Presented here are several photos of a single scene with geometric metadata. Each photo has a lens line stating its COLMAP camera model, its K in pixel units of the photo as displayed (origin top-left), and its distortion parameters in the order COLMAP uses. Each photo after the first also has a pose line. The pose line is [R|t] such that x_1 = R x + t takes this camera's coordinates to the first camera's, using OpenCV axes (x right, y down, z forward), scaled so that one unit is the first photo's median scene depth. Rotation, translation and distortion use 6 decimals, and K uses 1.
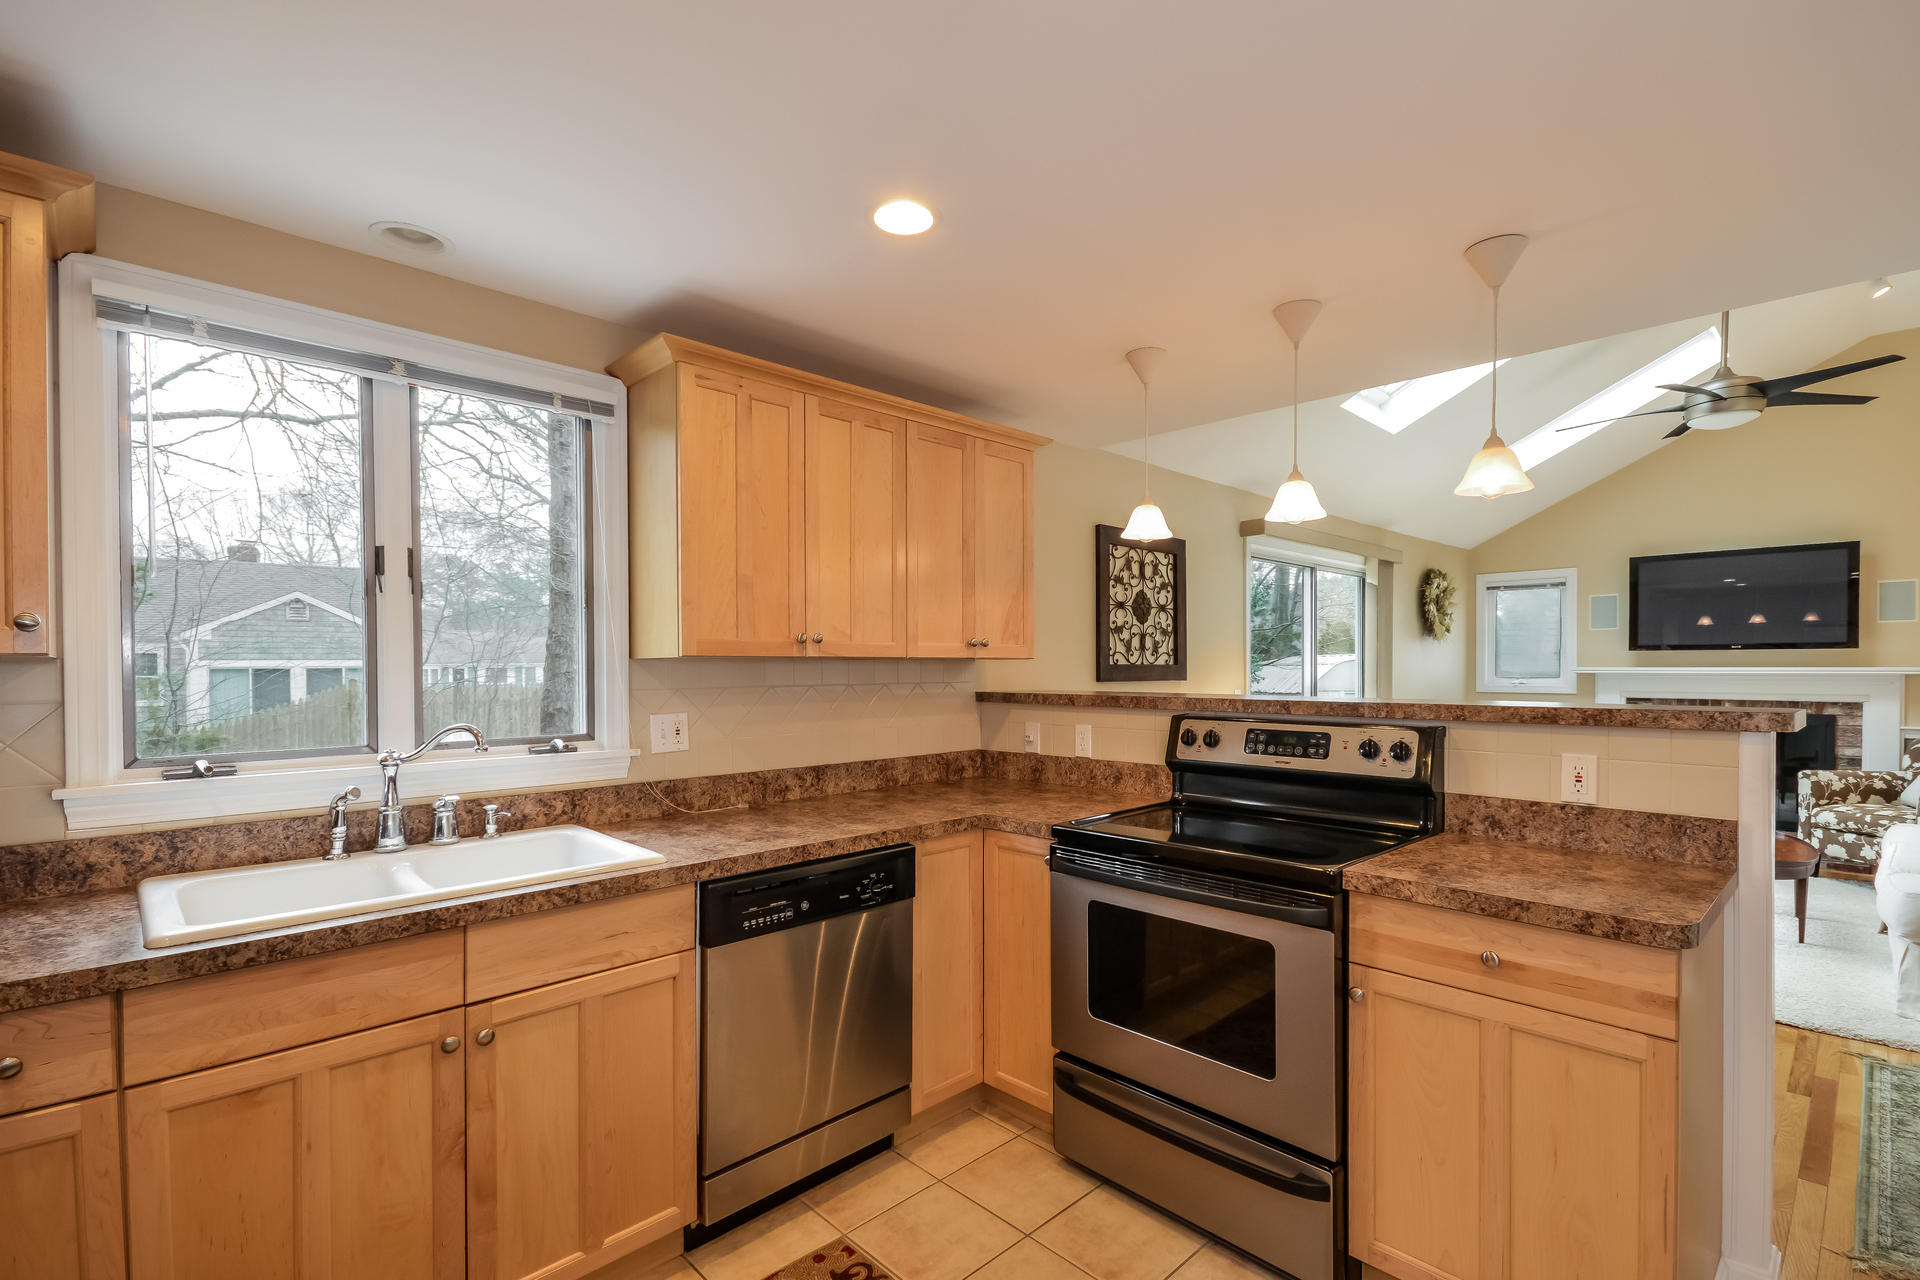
lens RADIAL K [[874.9, 0, 947.8], [0, 874.9, 670.4], [0, 0, 1]] dist [0.000458, -0.000652]
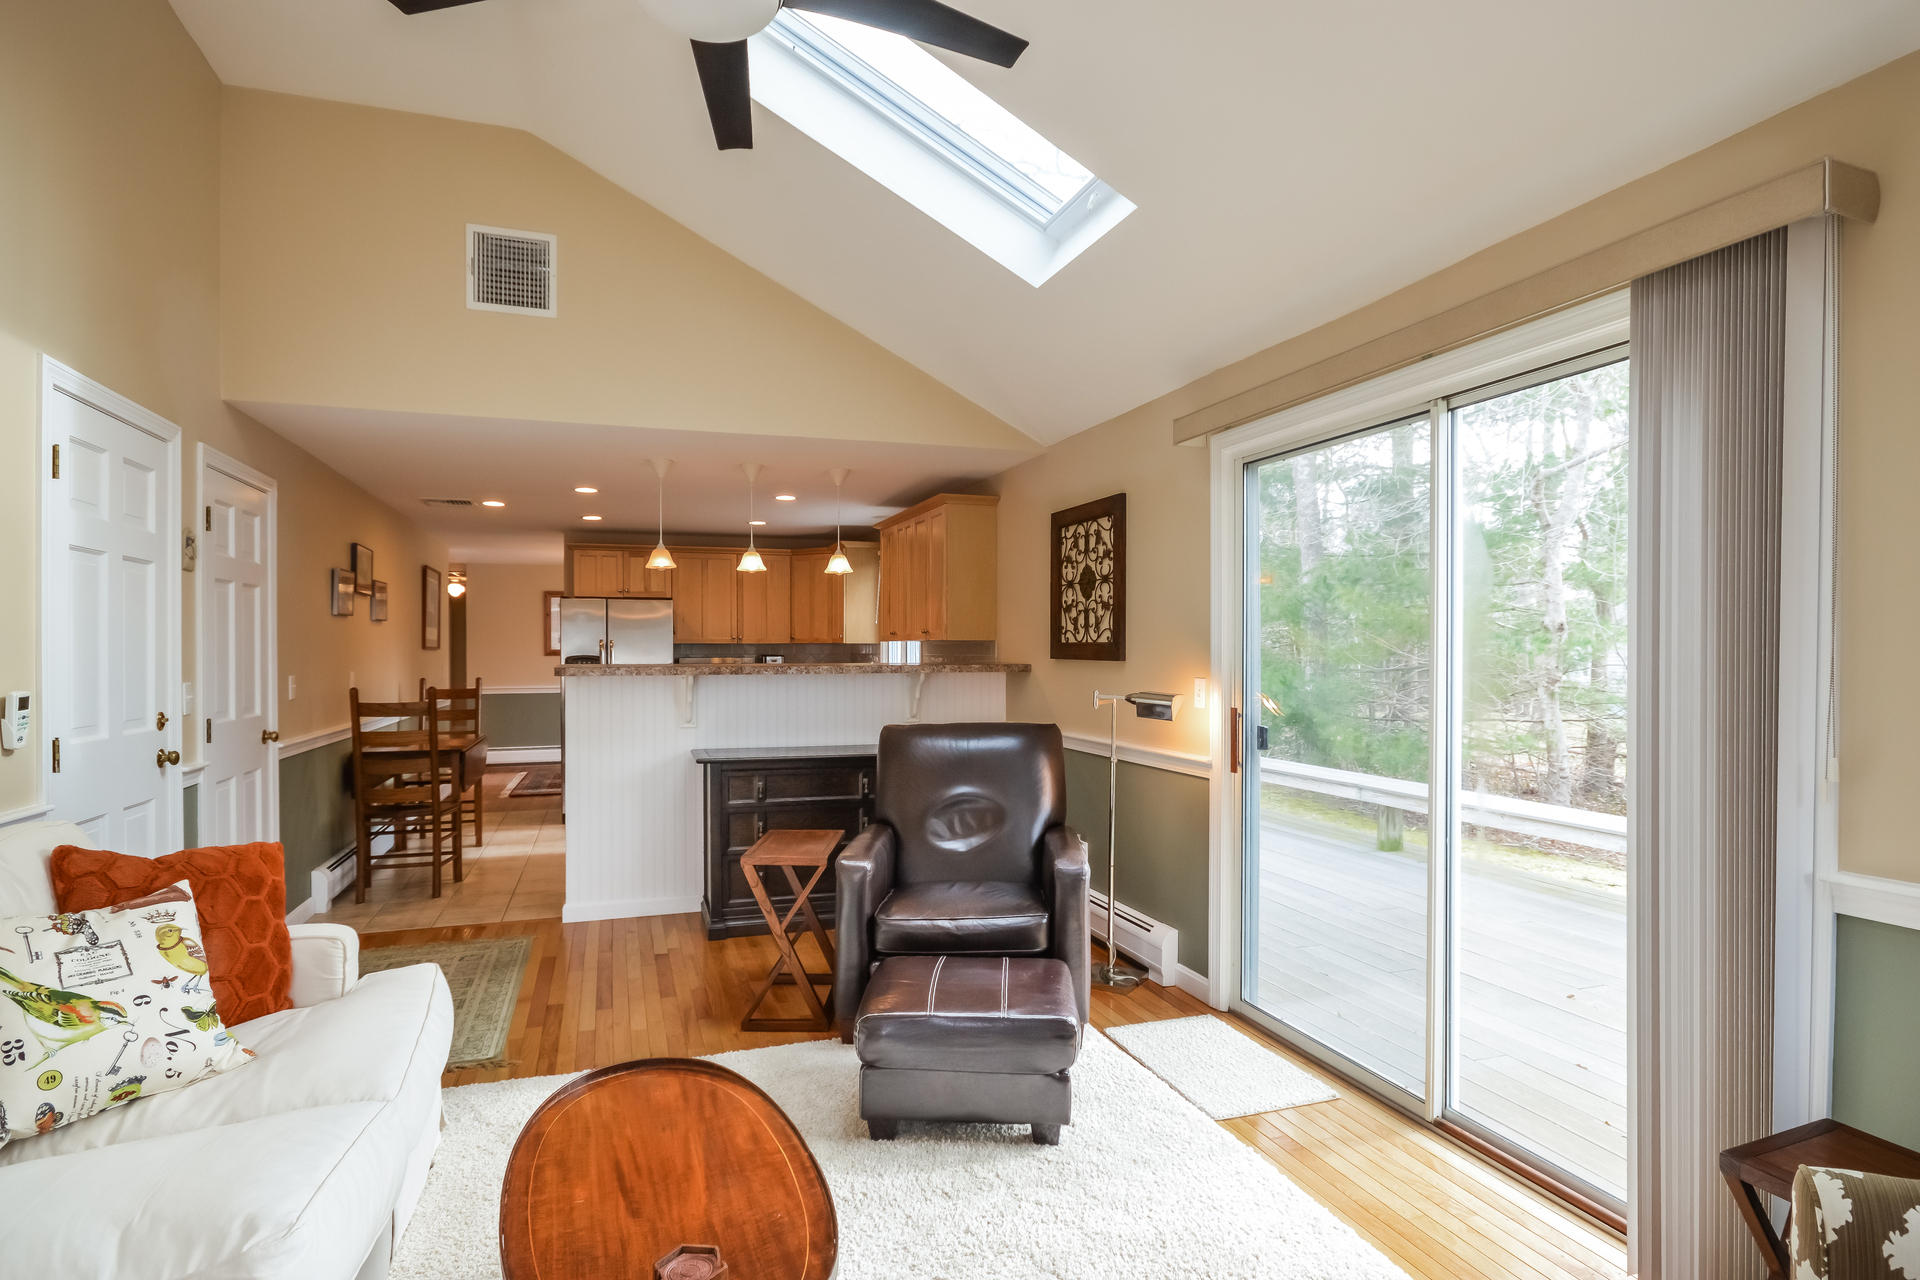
lens RADIAL K [[943.8, 0, 957.1], [0, 943.8, 649.6], [0, 0, 1]] dist [-0.013330, -0.000743]
pose [[-0.413489, 0.000816, -0.910509, 1.194975], [-0.006767, 0.999969, 0.003969, -0.002113], [0.910484, 0.007803, -0.413471, 1.275947]]
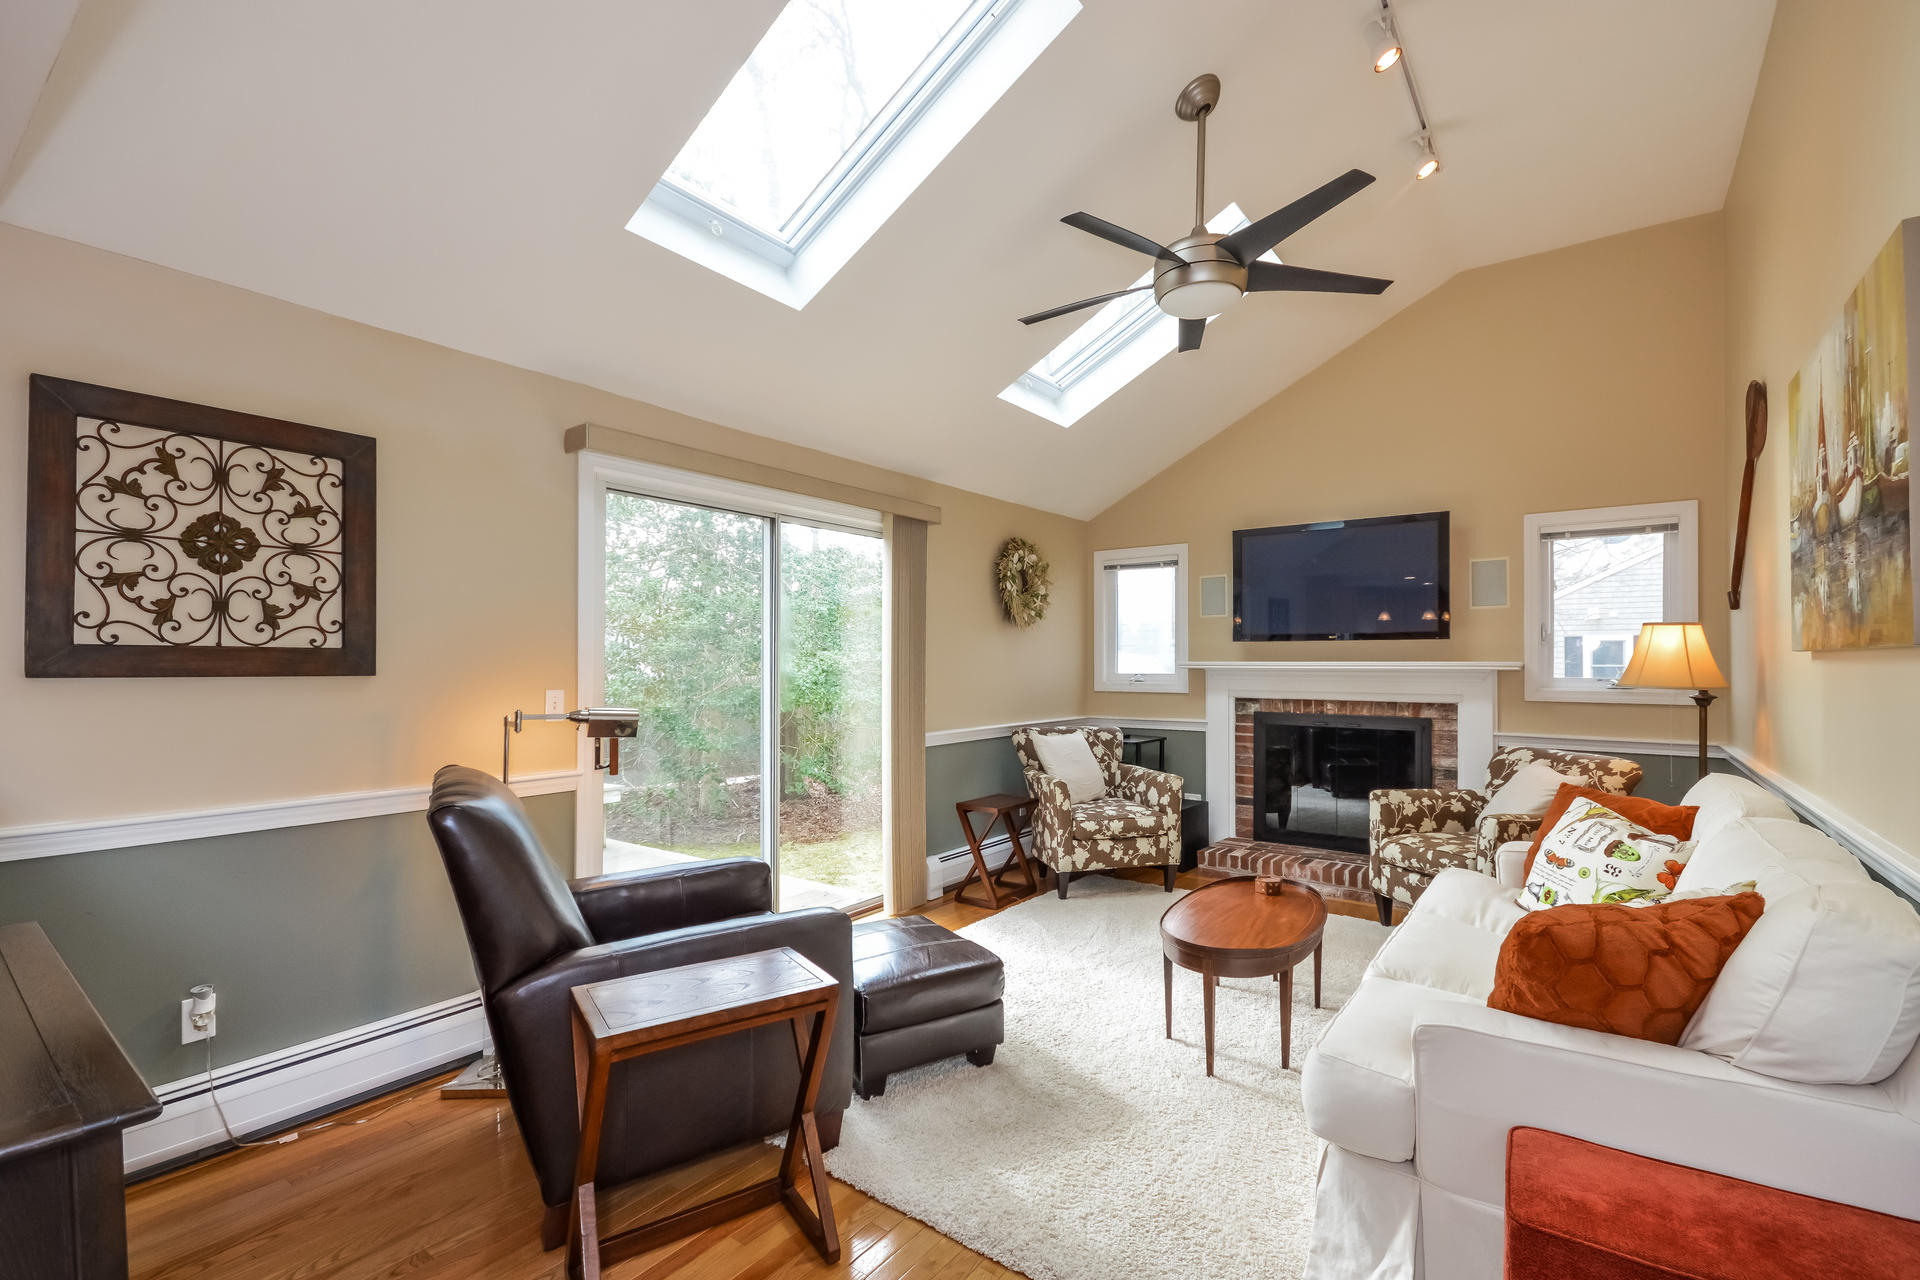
lens RADIAL K [[852.7, 0, 958.4], [0, 852.7, 646.9], [0, 0, 1]] dist [0.022275, -0.013812]
pose [[0.983754, 0.009033, 0.179292, 0.578657], [-0.005276, 0.999757, -0.021422, 0.003065], [-0.179442, 0.020128, 0.983563, 0.371011]]
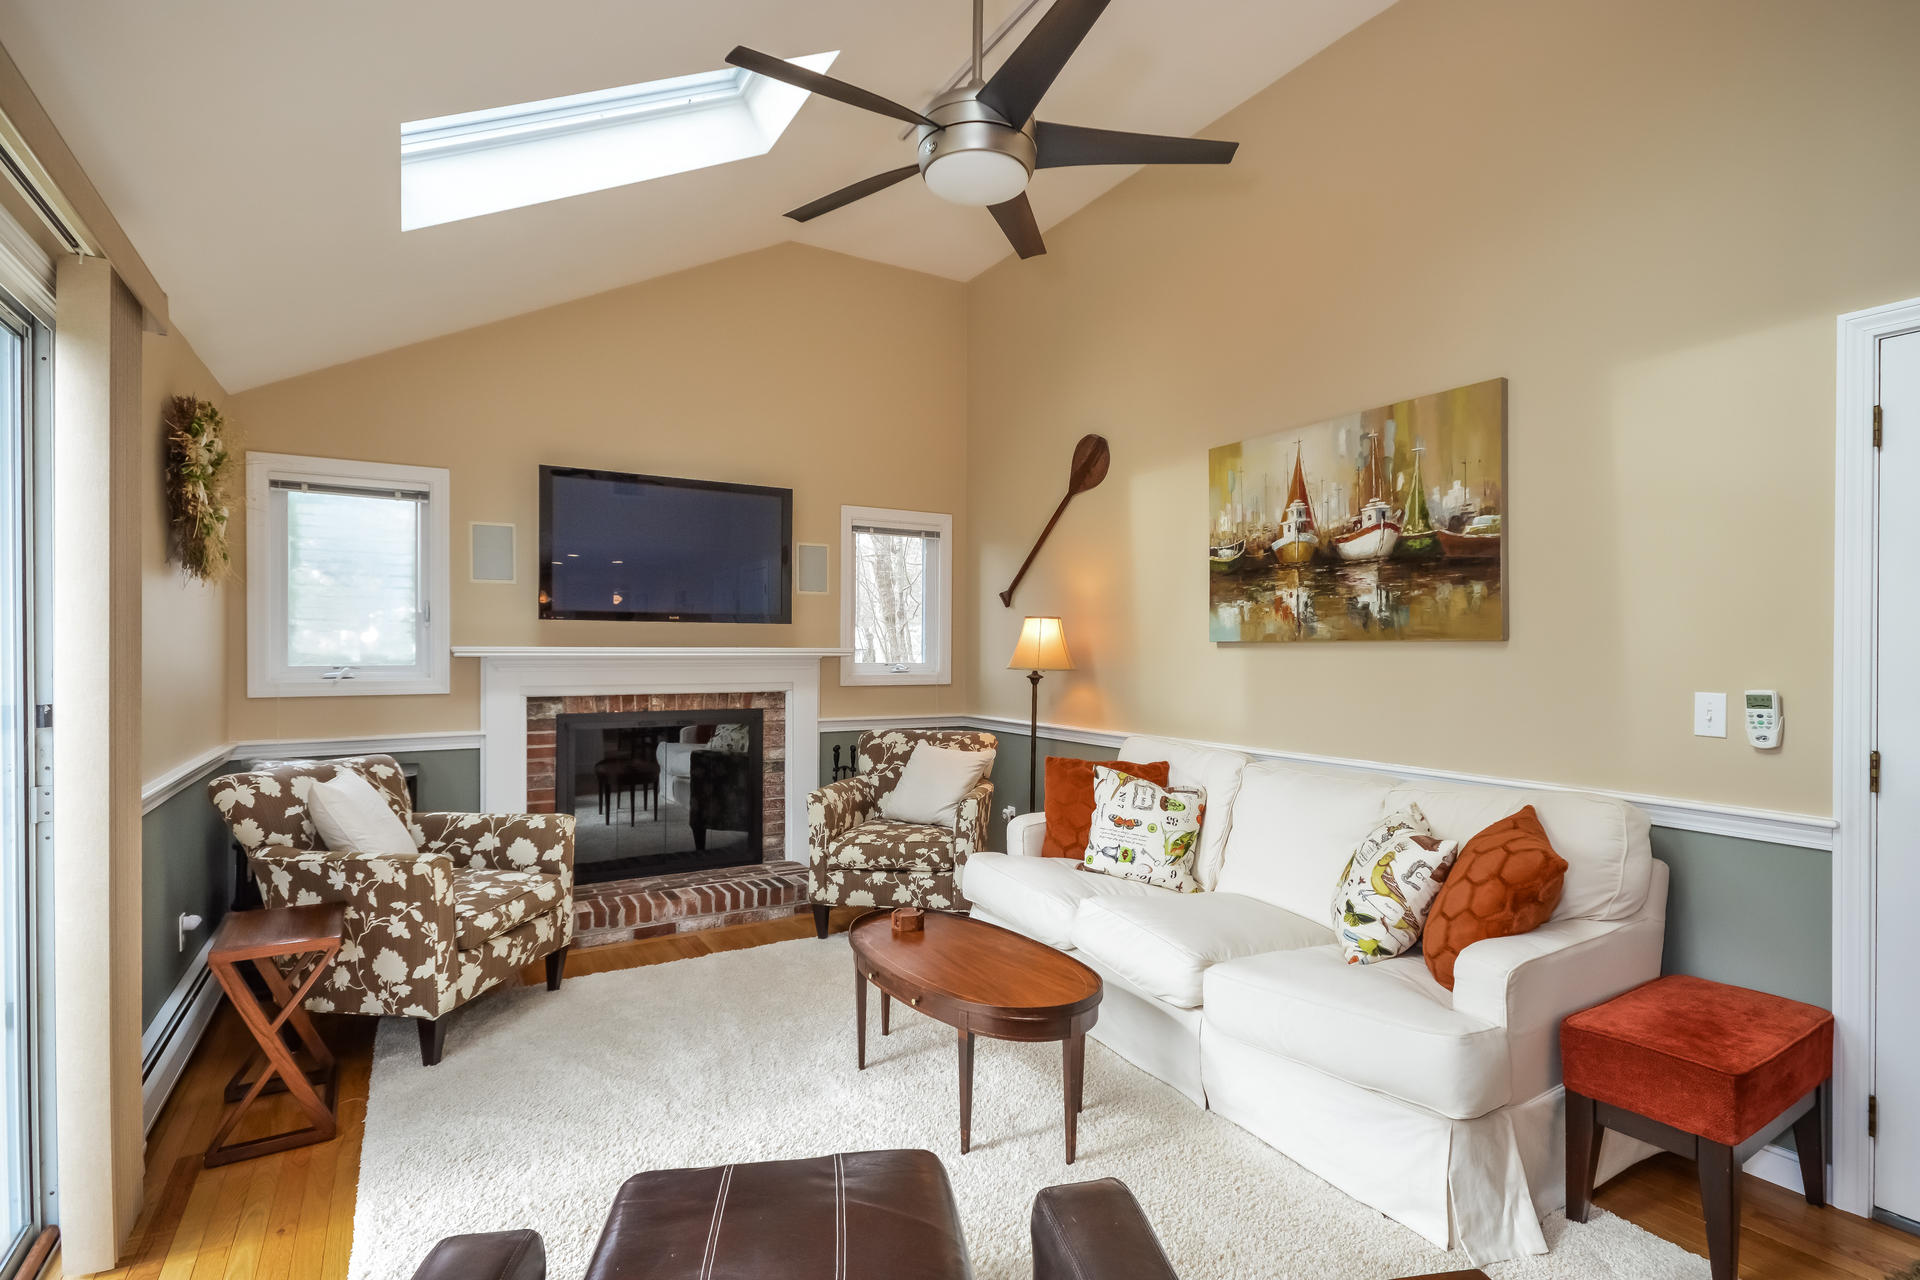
lens RADIAL K [[934.2, 0, 962.9], [0, 934.2, 650.3], [0, 0, 1]] dist [0.004231, 0.000598]
pose [[0.204211, 0.004798, 0.978915, 0.320793], [-0.001810, 0.999988, -0.004523, 0.003037], [-0.978925, -0.000848, 0.204218, 0.905159]]
